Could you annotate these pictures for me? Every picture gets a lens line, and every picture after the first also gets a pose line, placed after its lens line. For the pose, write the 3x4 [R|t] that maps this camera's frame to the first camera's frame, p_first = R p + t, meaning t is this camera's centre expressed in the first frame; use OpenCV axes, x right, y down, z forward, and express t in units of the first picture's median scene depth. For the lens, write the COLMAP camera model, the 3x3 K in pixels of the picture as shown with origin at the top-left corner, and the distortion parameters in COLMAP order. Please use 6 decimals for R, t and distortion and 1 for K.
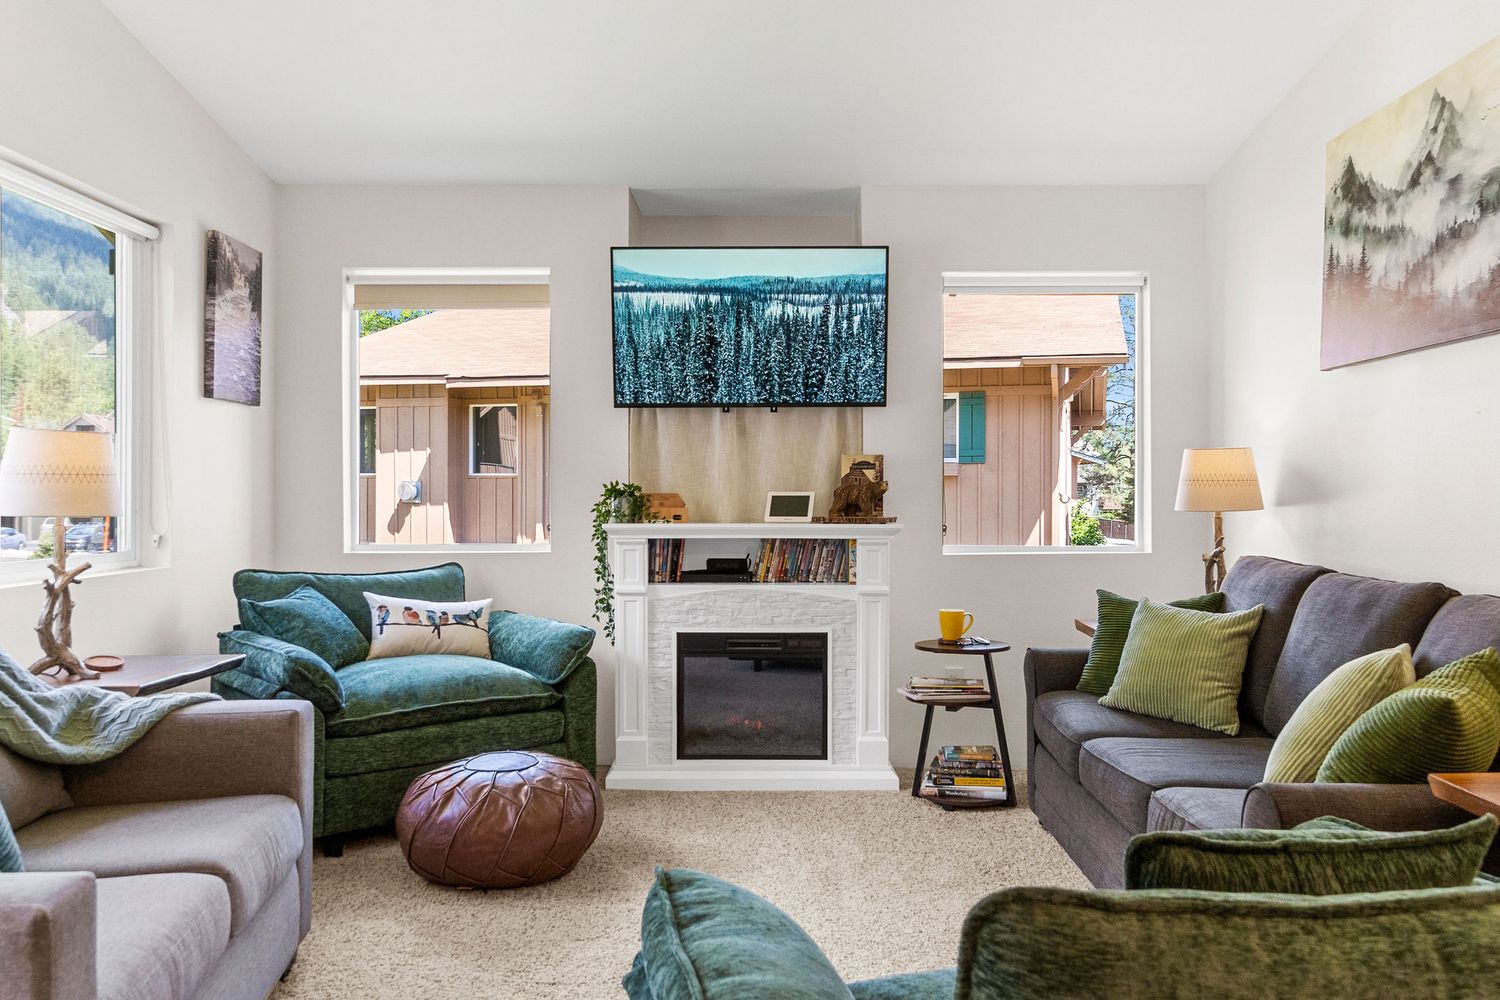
lens RADIAL K [[1219.7, 0, 750.0], [0, 1219.7, 500.0], [0, 0, 1]] dist [0.029878, -0.013768]
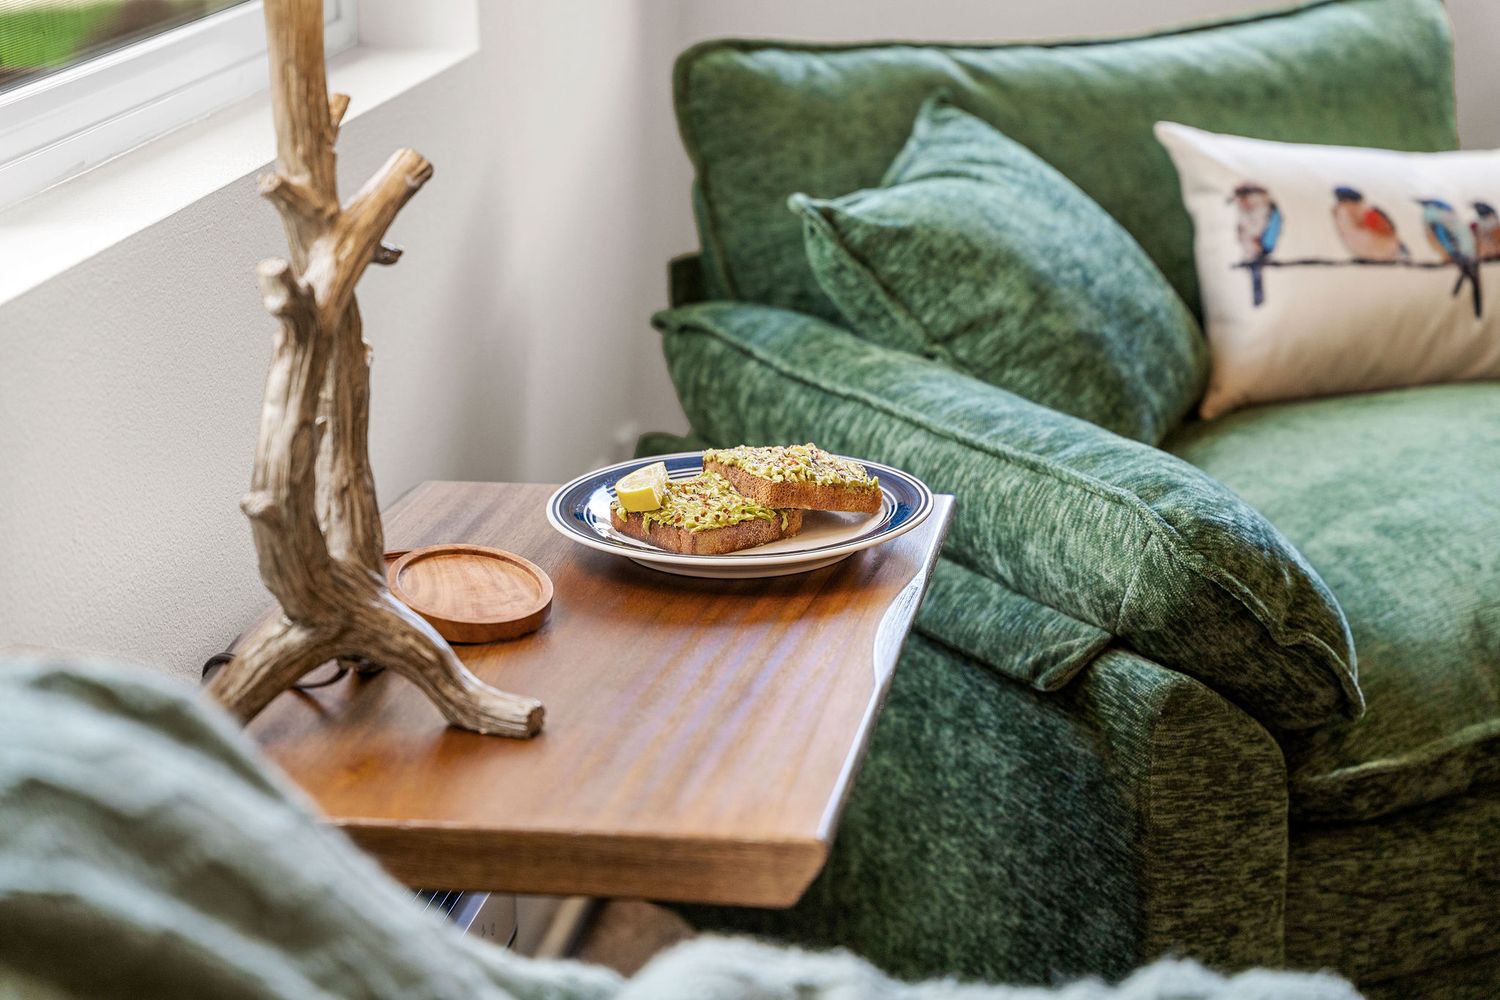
lens RADIAL K [[2986.0, 0, 750.0], [0, 2986.0, 500.0], [0, 0, 1]] dist [0.501362, -0.329070]
pose [[0.986647, 0.029000, -0.160270, -0.282591], [0.016480, 0.961195, 0.275379, -0.021509], [0.162036, -0.274343, 0.947882, 0.364871]]
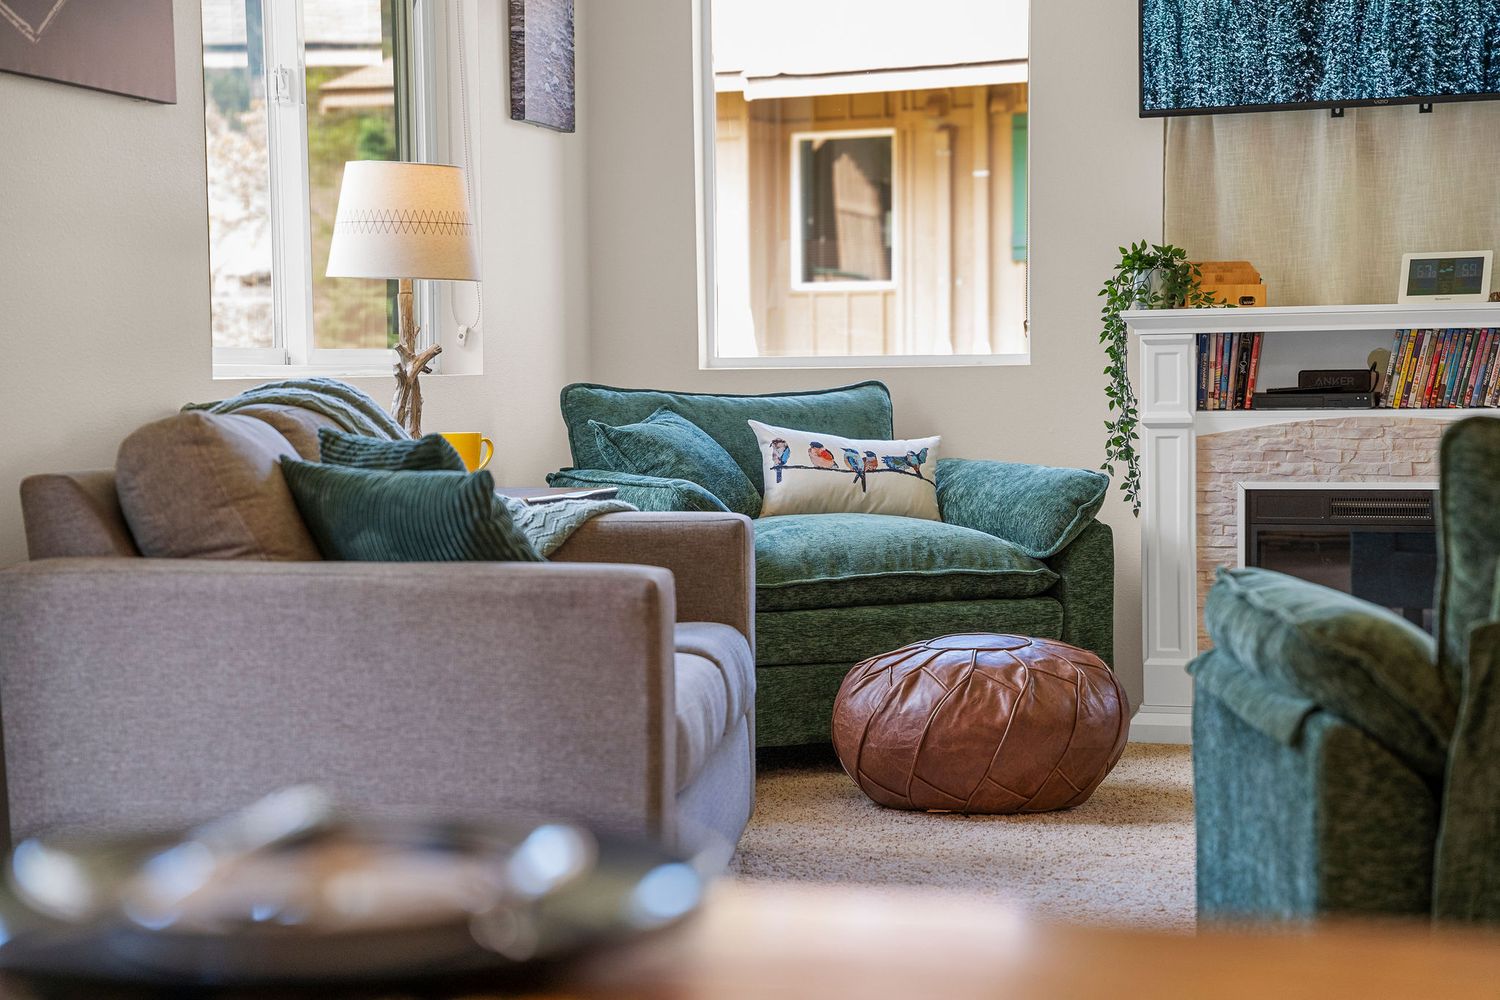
lens RADIAL K [[2986.0, 0, 750.0], [0, 2986.0, 500.0], [0, 0, 1]] dist [0.501362, -0.329070]
pose [[0.975009, 0.001534, -0.222162, 0.033481], [0.008216, 0.999043, 0.042958, 0.047495], [0.222015, -0.043710, 0.974063, -0.510757]]
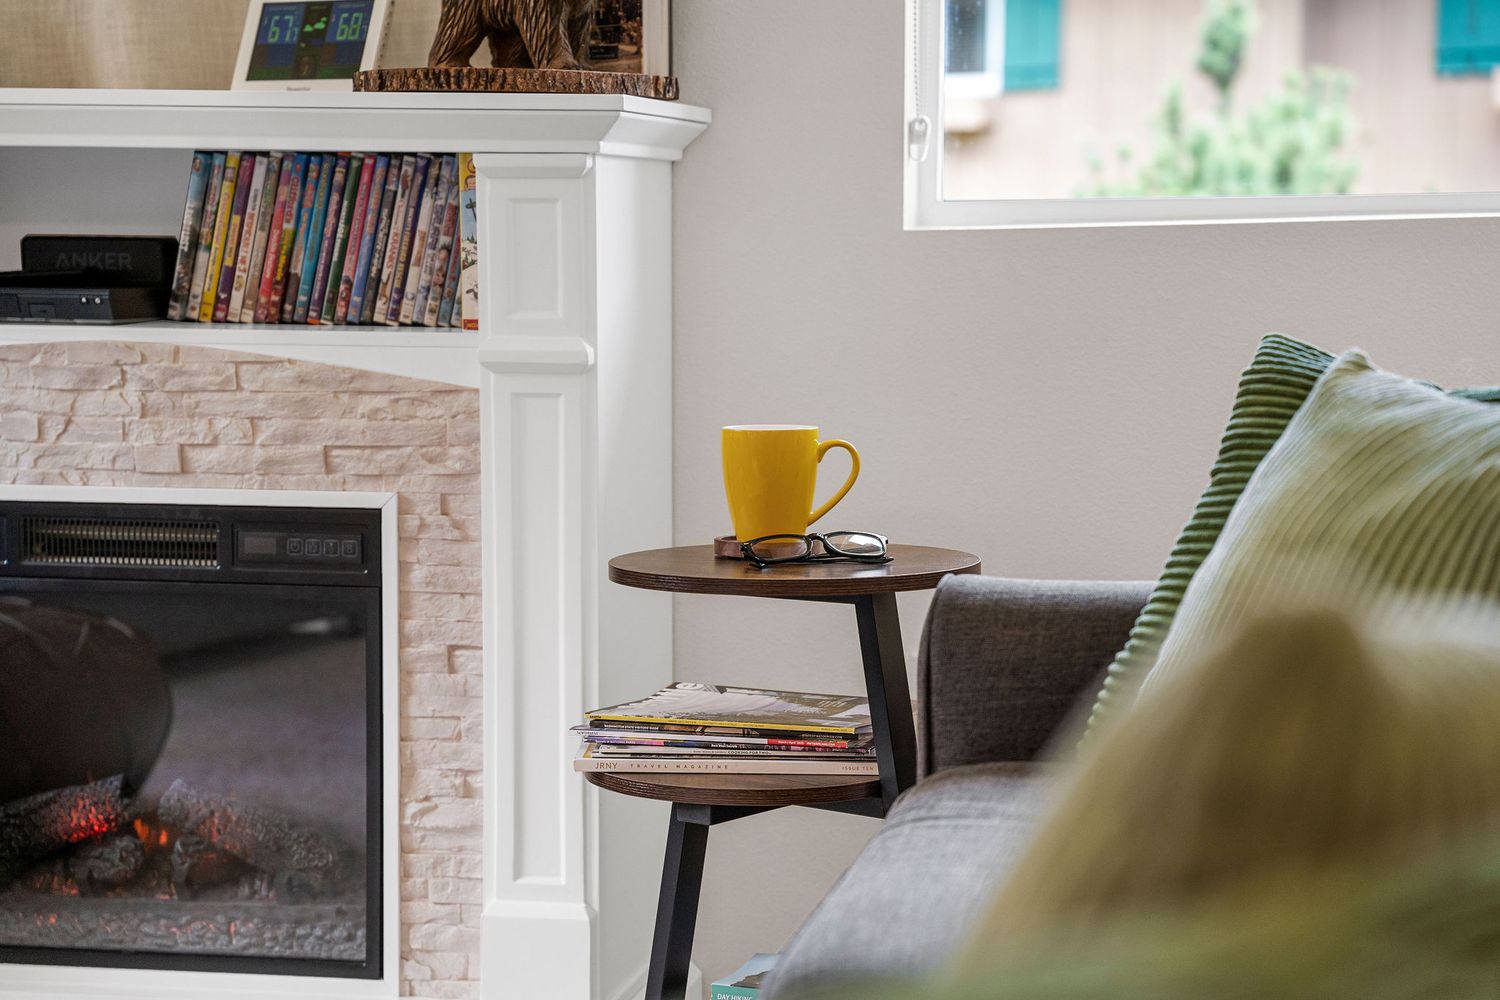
lens RADIAL K [[2986.0, 0, 750.0], [0, 2986.0, 500.0], [0, 0, 1]] dist [0.501362, -0.329070]
pose [[0.968458, 0.020943, -0.248294, 0.306216], [0.001975, 0.995785, 0.091698, 0.046339], [0.249168, -0.089296, 0.964335, 0.383425]]
